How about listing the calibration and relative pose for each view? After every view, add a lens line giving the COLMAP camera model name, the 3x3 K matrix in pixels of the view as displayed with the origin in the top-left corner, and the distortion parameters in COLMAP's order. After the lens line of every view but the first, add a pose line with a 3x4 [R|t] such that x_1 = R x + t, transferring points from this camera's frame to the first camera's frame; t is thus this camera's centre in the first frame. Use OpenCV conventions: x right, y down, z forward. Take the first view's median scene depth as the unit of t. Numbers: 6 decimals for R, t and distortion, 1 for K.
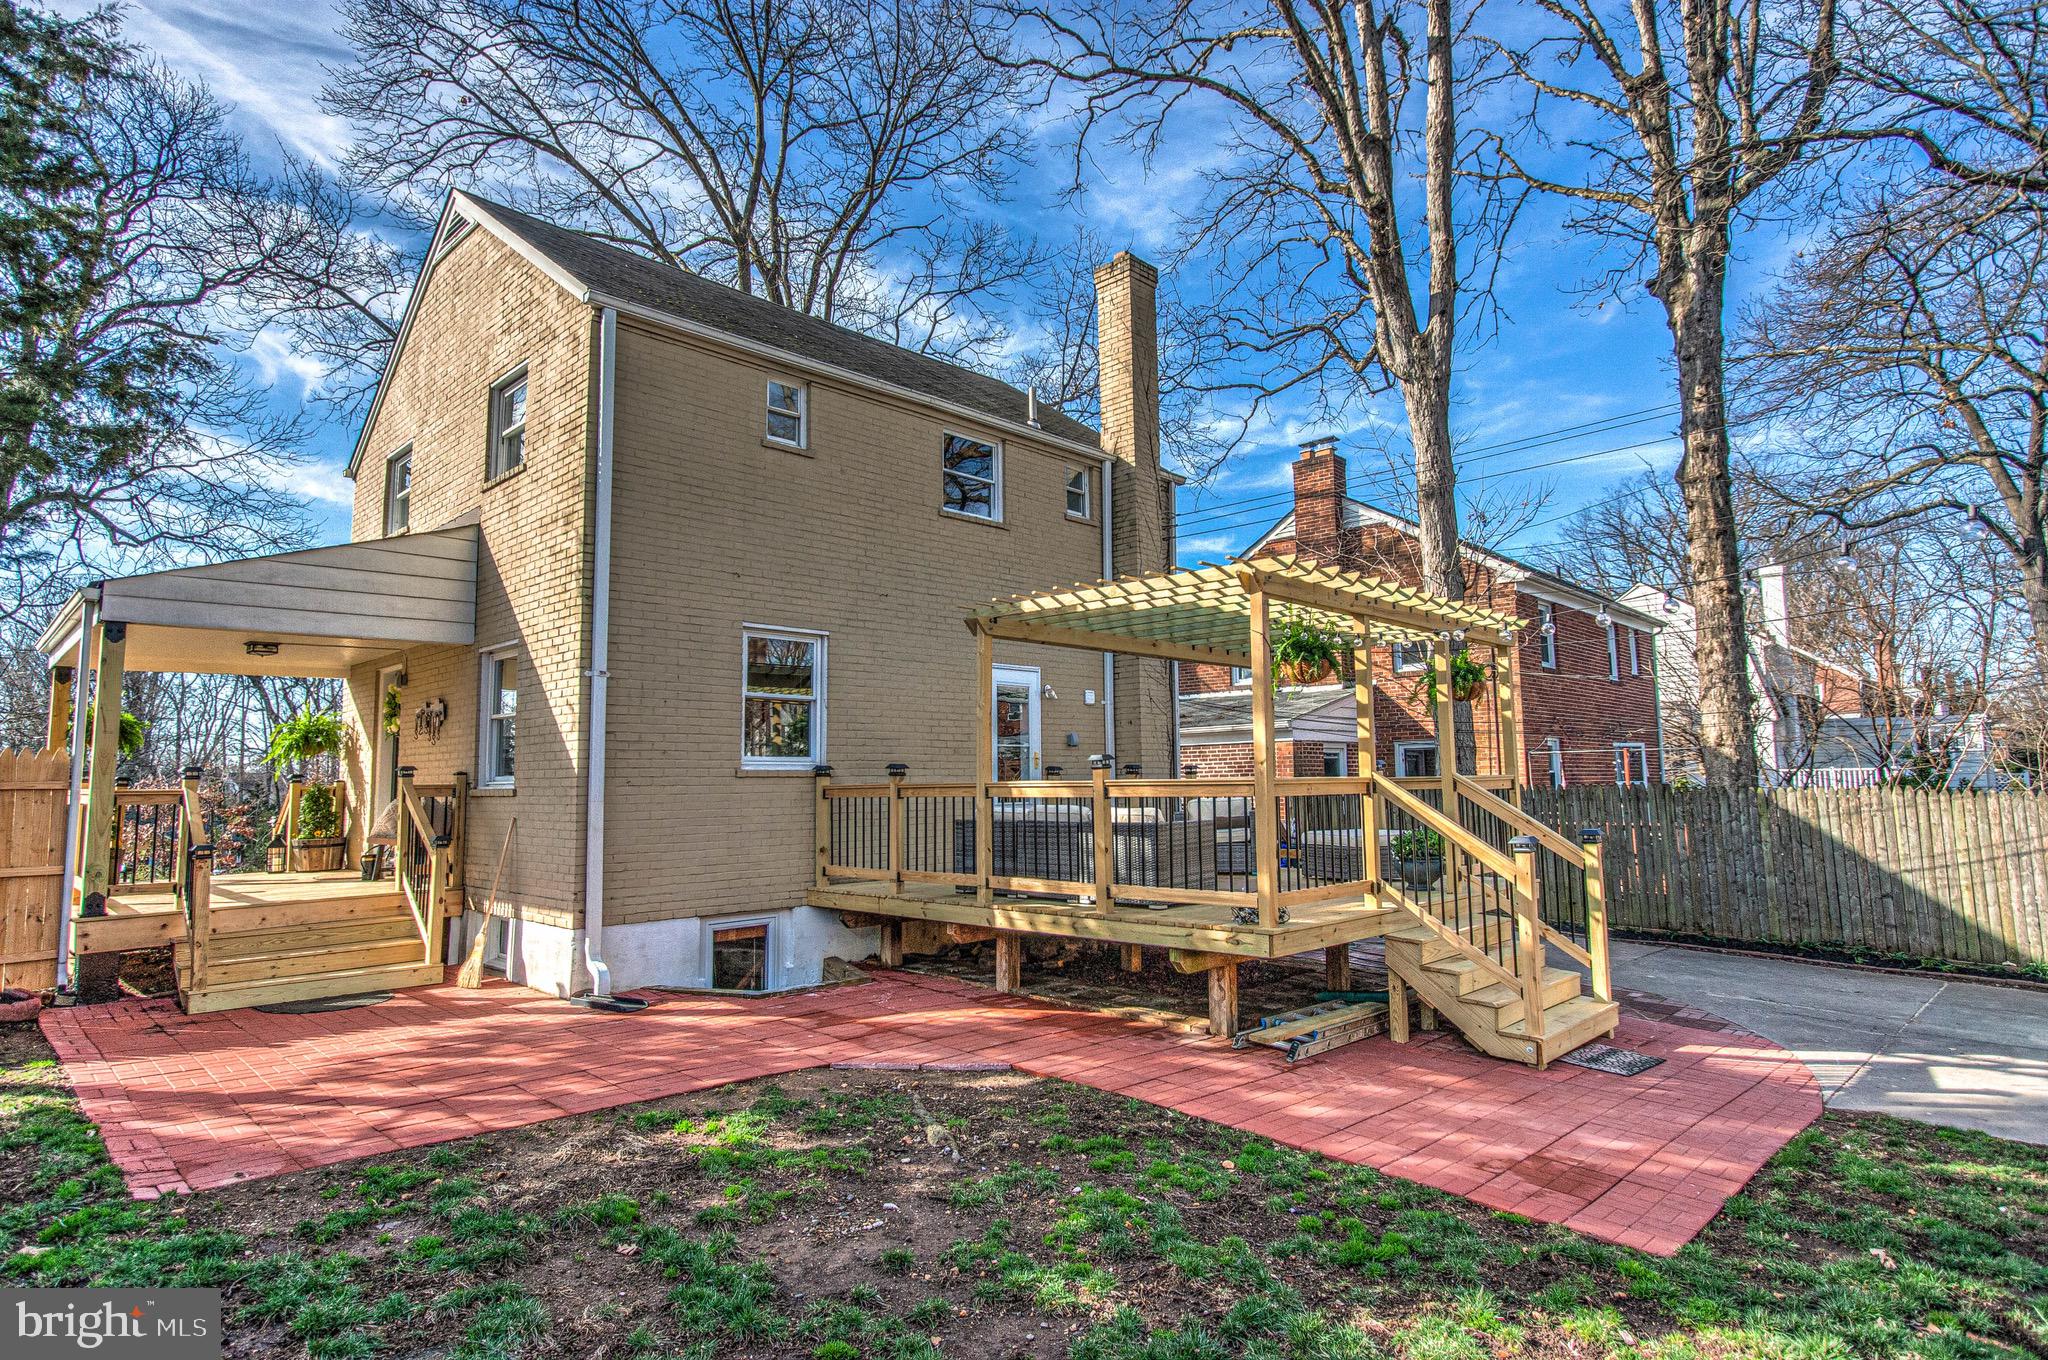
lens RADIAL K [[1124.5, 0, 1023.2], [0, 1124.5, 671.7], [0, 0, 1]] dist [0.008411, 0.000679]
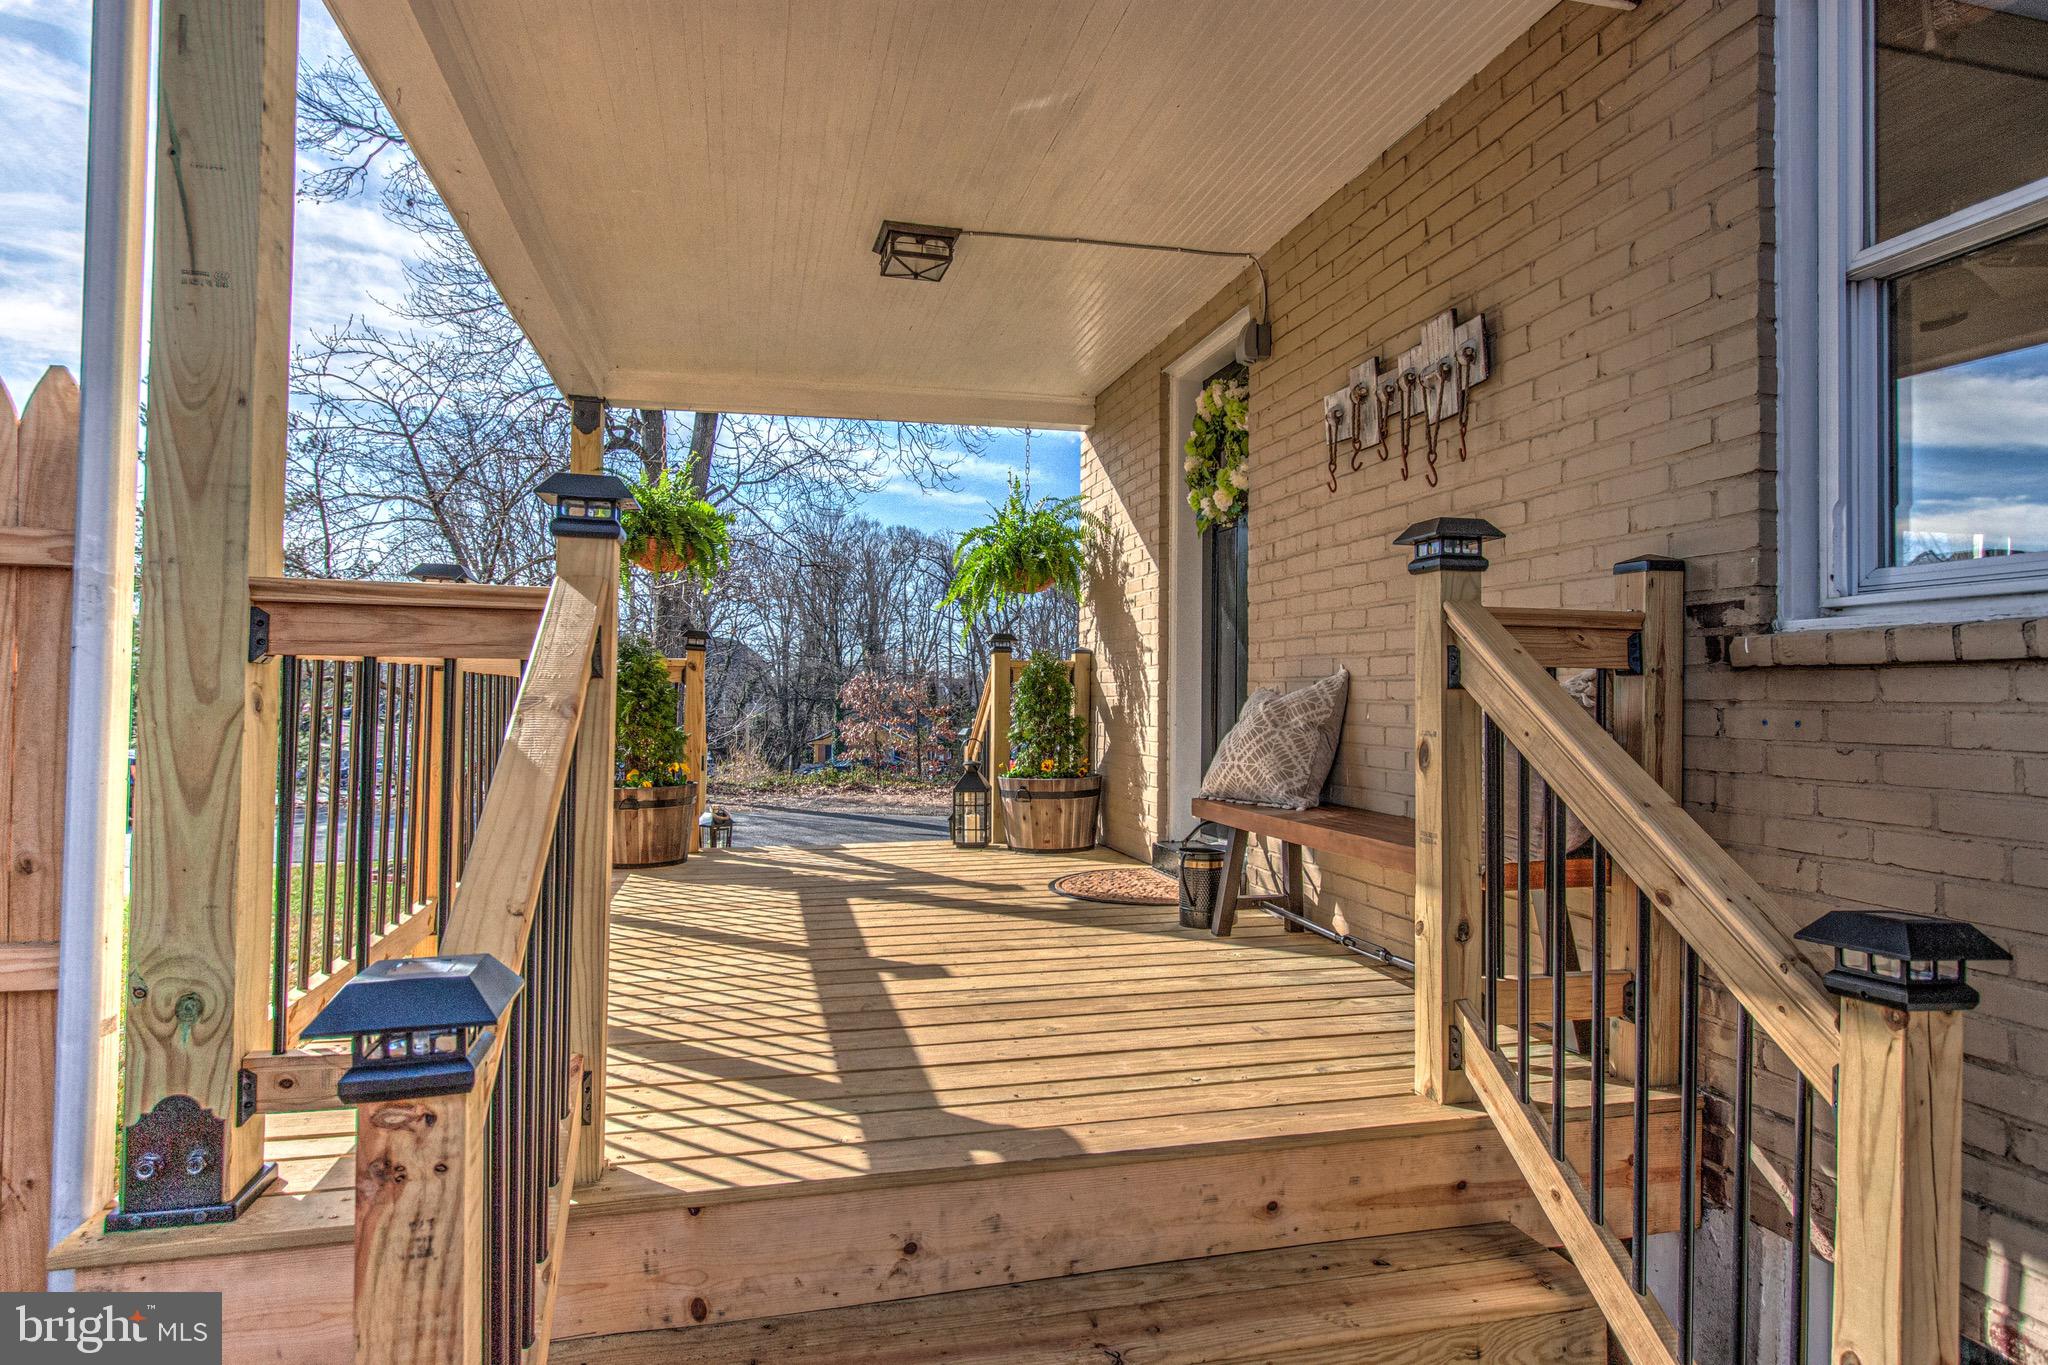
lens RADIAL K [[1124.5, 0, 1021.7], [0, 1124.5, 681.4], [0, 0, 1]] dist [0.008411, 0.000679]
pose [[0.856145, 0.014487, -0.516532, -0.400933], [0.028882, 0.996703, 0.075826, 0.075845], [0.515928, -0.079836, 0.852904, 0.613431]]
